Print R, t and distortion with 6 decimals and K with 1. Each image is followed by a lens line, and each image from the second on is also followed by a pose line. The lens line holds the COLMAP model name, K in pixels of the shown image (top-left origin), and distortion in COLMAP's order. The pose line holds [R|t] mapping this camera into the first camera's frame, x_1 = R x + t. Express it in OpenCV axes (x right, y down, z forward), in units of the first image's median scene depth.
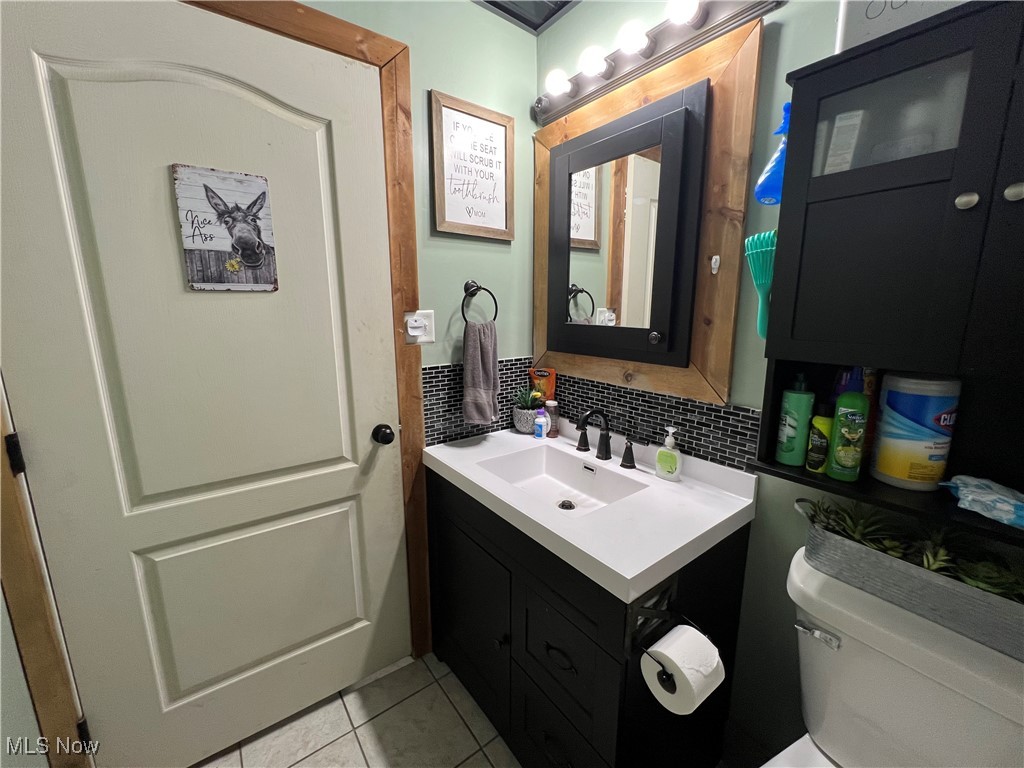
lens RADIAL K [[416.6, 0, 512.0], [0, 416.6, 384.0], [0, 0, 1]] dist [-0.000878, 0.000024]
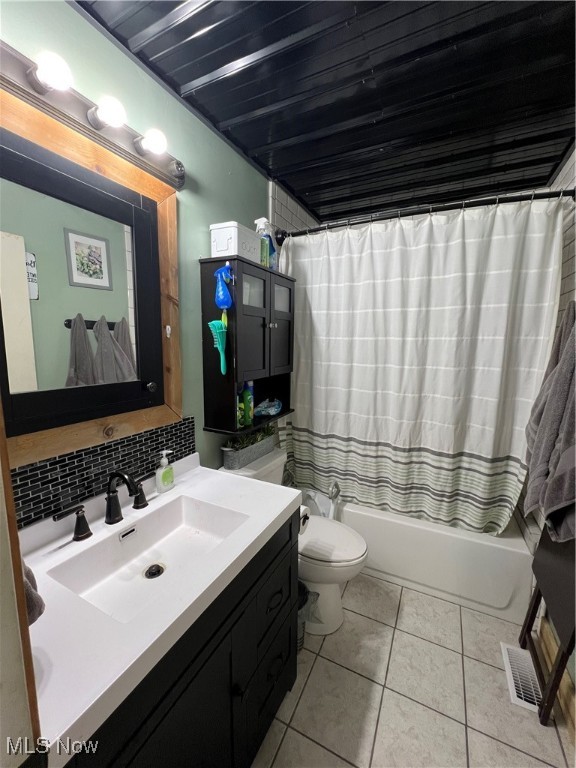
lens RADIAL K [[312.5, 0, 288.0], [0, 312.5, 384.0], [0, 0, 1]] dist [-0.000878, 0.000024]
pose [[-0.444975, -0.120793, 0.887359, -0.633859], [0.157243, 0.964930, 0.210203, -0.242395], [-0.881630, 0.233066, -0.410375, 0.999648]]
